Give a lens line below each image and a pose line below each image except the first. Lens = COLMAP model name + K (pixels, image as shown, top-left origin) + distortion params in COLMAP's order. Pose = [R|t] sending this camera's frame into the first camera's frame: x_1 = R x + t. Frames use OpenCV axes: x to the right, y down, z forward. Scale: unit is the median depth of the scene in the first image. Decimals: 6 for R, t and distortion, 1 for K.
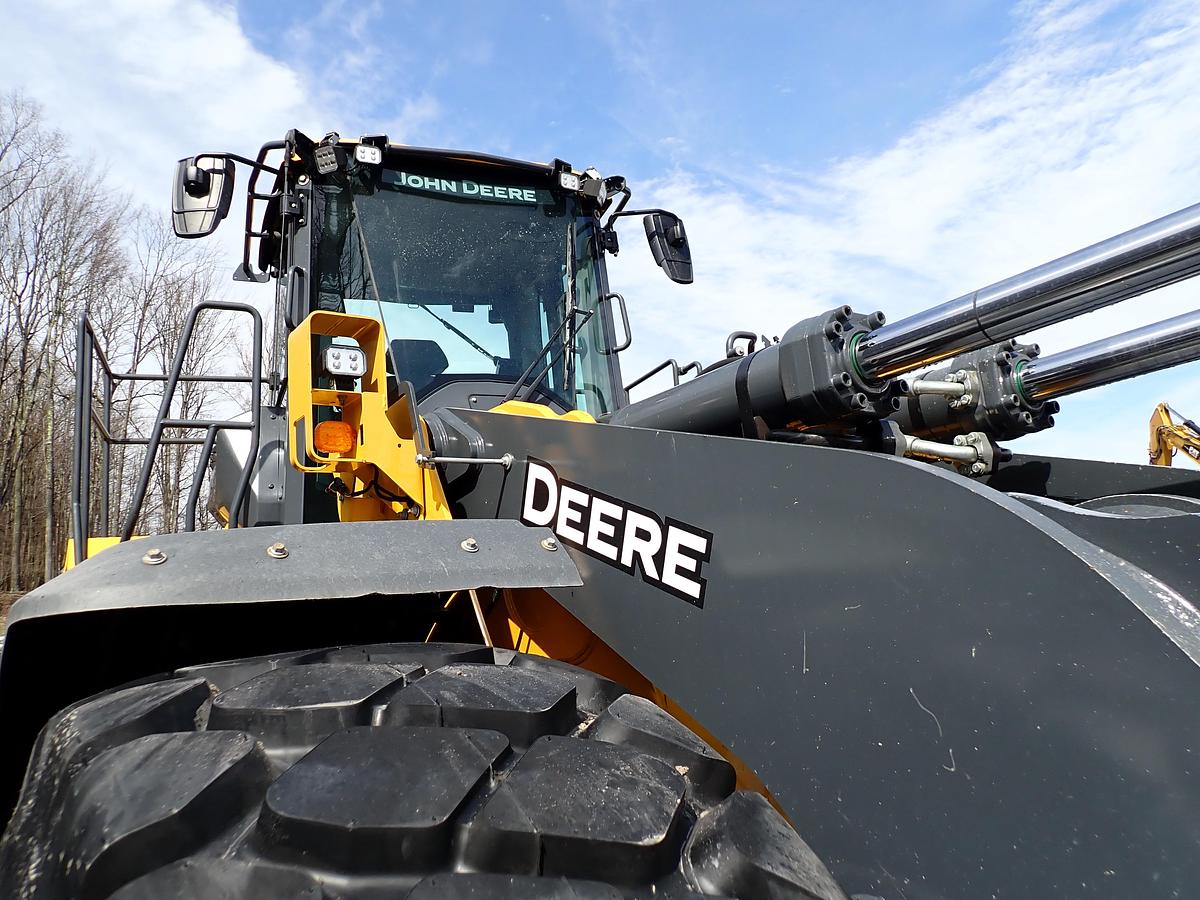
lens RADIAL K [[886.2, 0, 600.0], [0, 886.2, 450.0], [0, 0, 1]] dist [0.008158, -0.006400]
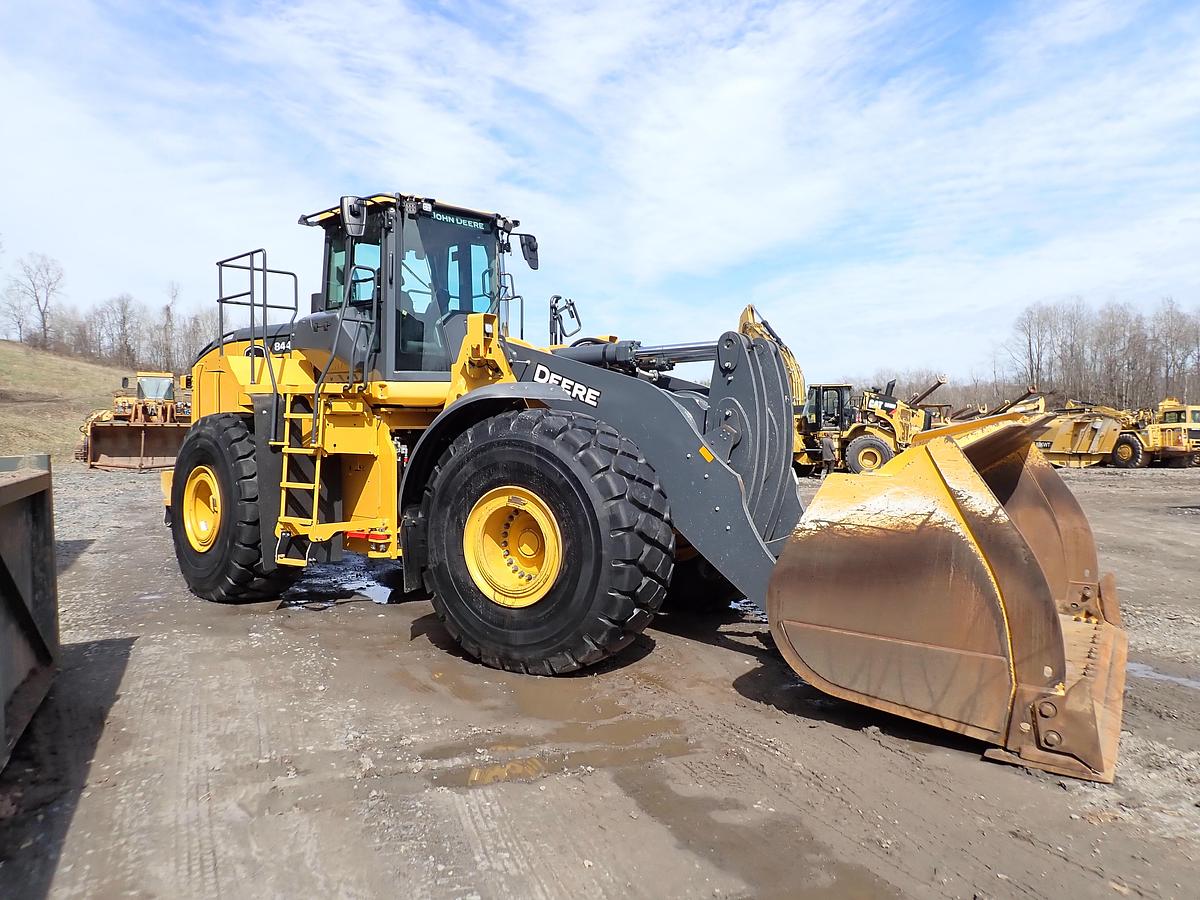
lens RADIAL K [[887.2, 0, 599.4], [0, 887.2, 443.2], [0, 0, 1]] dist [0.008519, -0.003359]
pose [[0.914845, 0.072301, 0.397280, -1.302057], [-0.140646, 0.979287, 0.145655, -0.238818], [-0.378521, -0.189128, 0.906064, -2.454333]]
